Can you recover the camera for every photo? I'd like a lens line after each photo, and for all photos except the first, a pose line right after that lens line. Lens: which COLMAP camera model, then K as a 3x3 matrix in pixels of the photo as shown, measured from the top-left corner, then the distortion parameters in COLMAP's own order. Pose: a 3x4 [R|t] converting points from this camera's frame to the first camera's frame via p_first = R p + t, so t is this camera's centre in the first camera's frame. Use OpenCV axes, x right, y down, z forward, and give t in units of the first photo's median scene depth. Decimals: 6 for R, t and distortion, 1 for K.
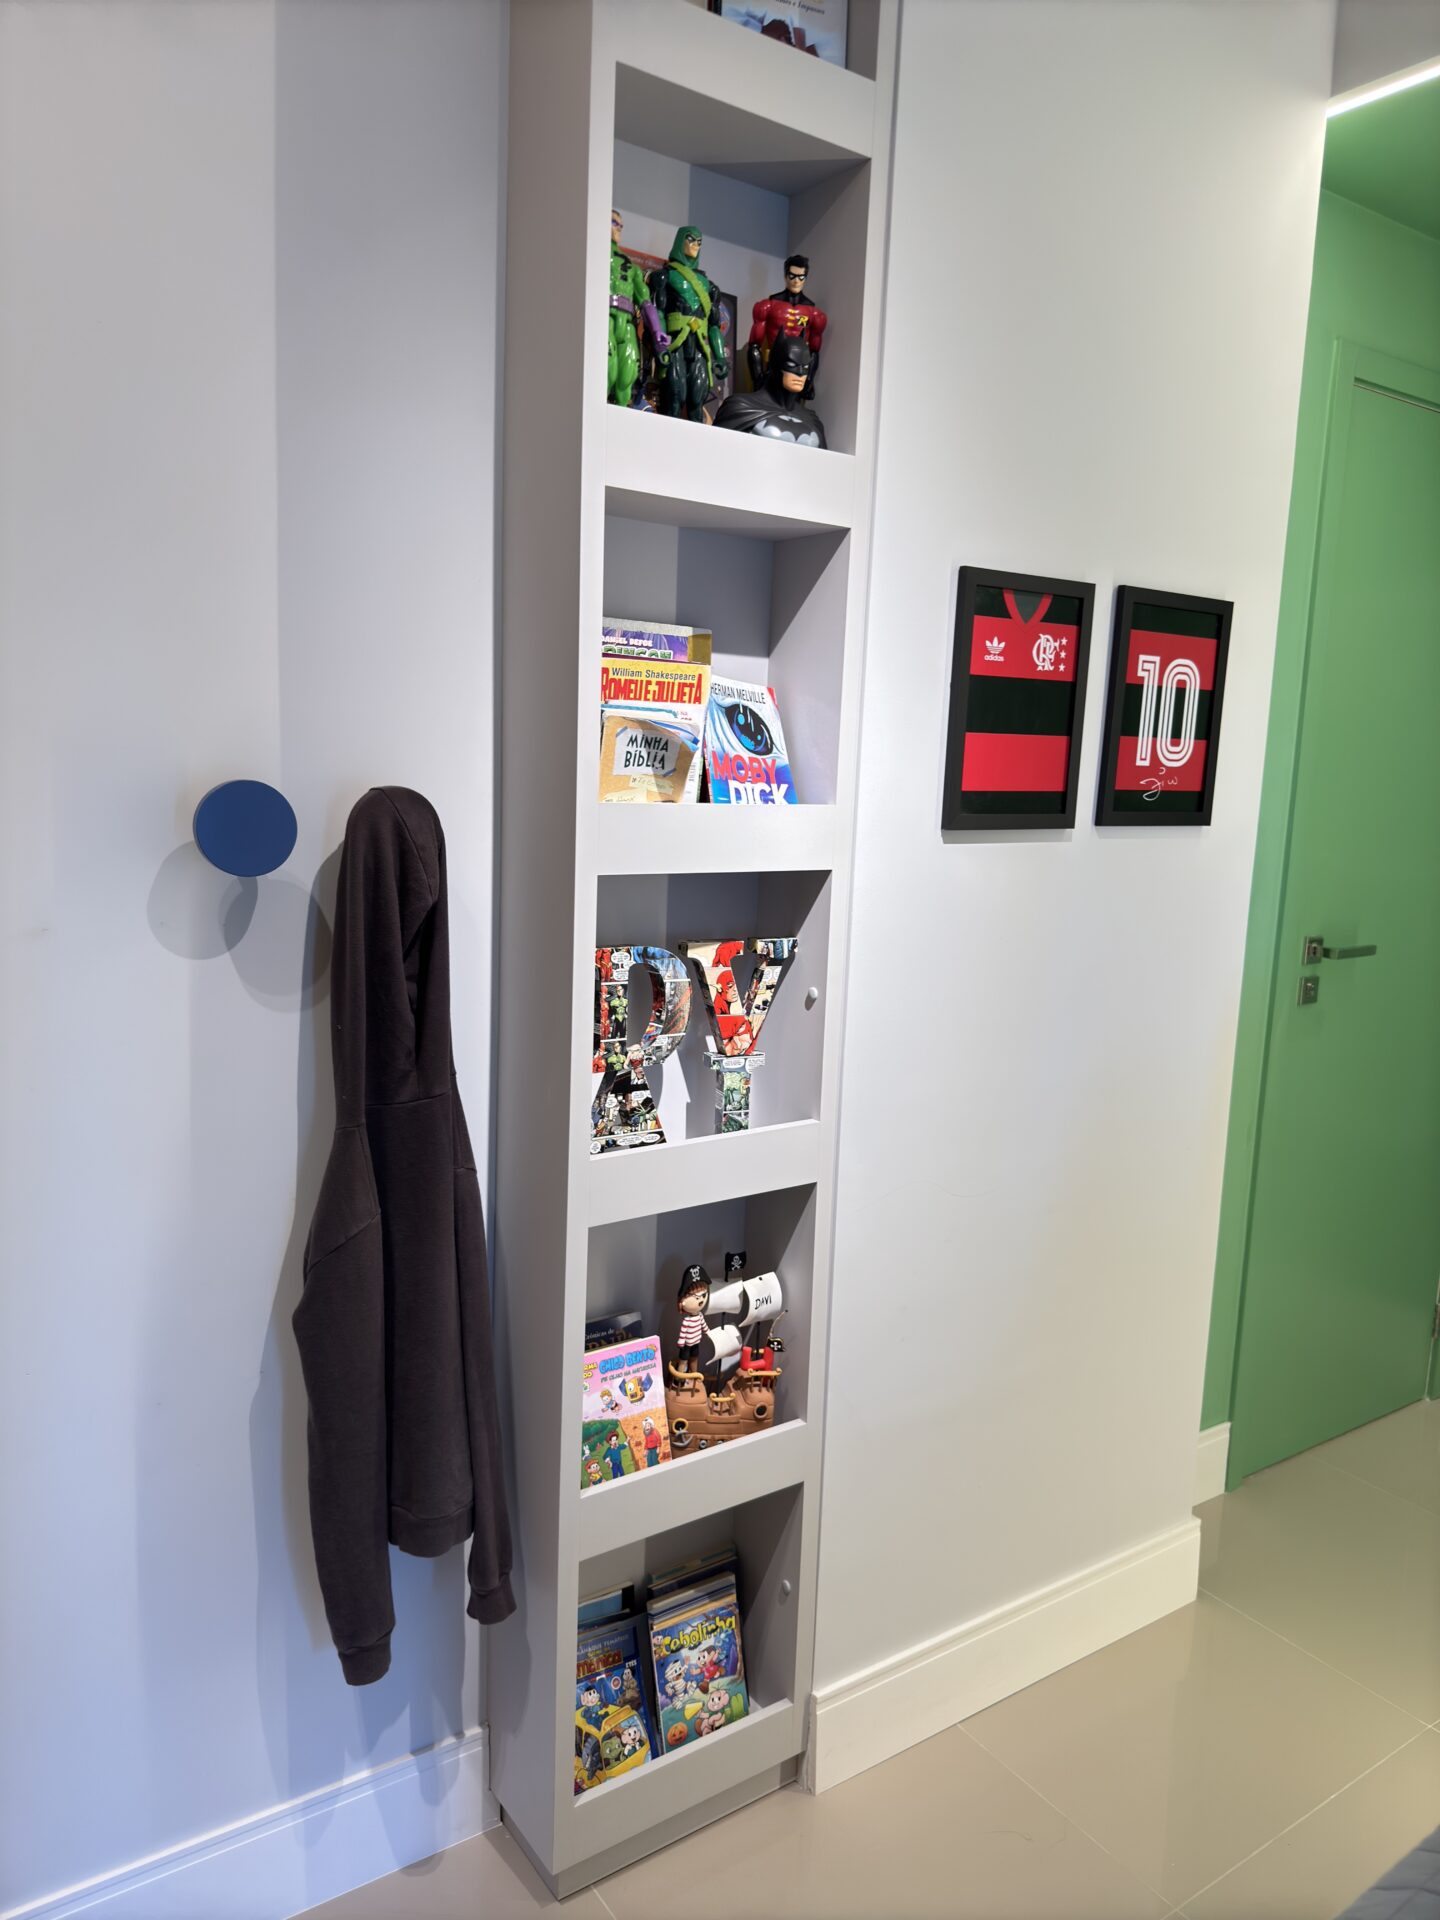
lens RADIAL K [[1351.8, 0, 723.3], [0, 1351.8, 967.0], [0, 0, 1]] dist [0.076191, -0.103191]
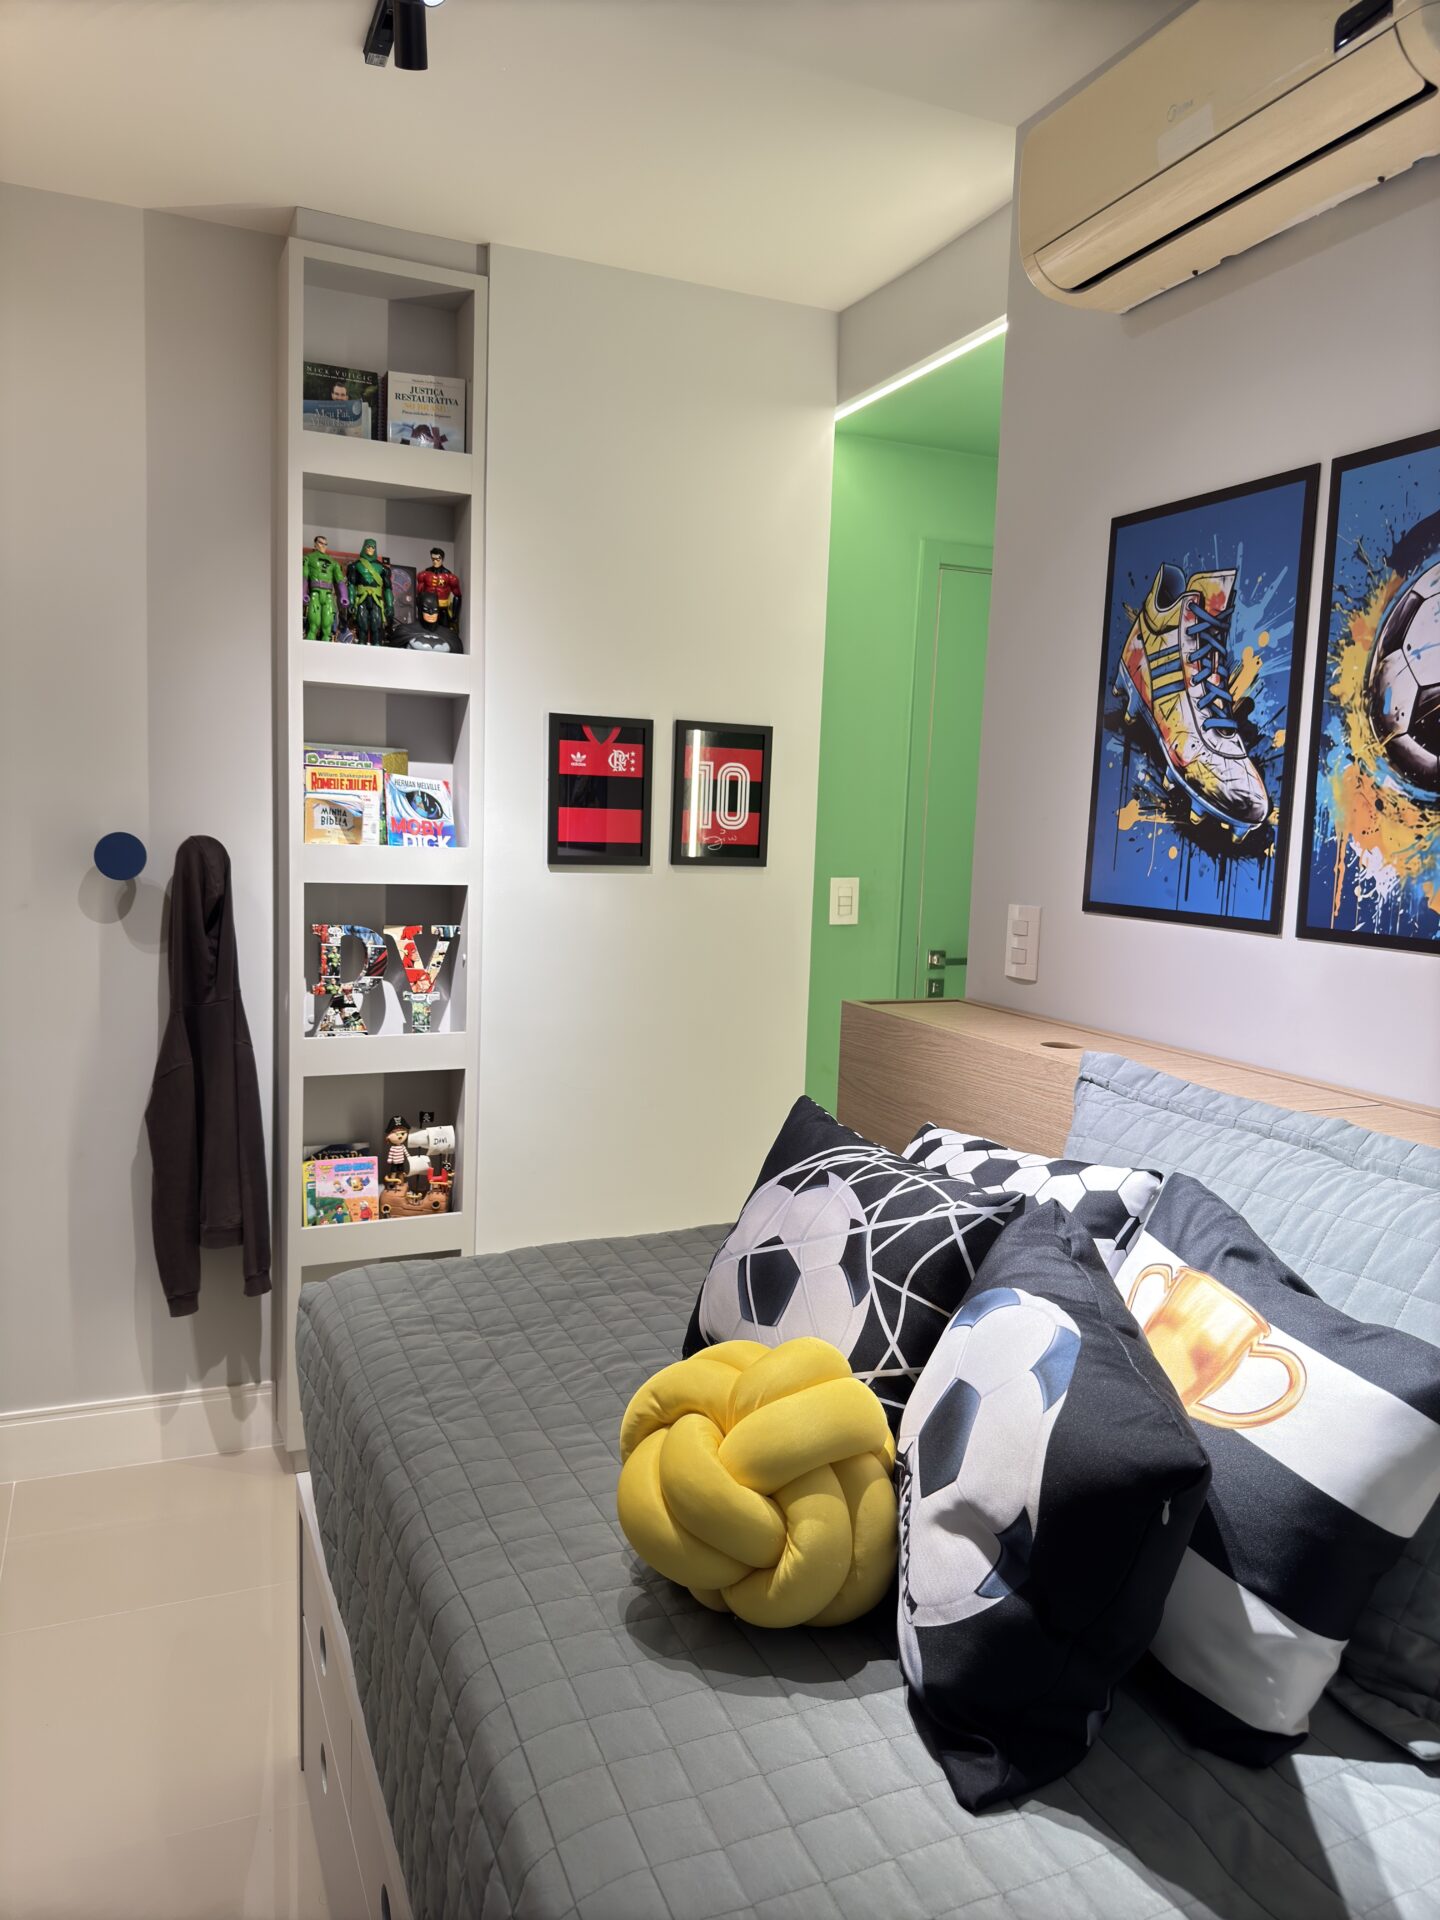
lens RADIAL K [[1351.8, 0, 726.8], [0, 1351.8, 979.3], [0, 0, 1]] dist [0.076191, -0.103191]
pose [[0.985098, 0.019920, -0.170838, 0.700290], [-0.027430, 0.998753, -0.041712, 0.111272], [0.169794, 0.045776, 0.984416, -0.647514]]
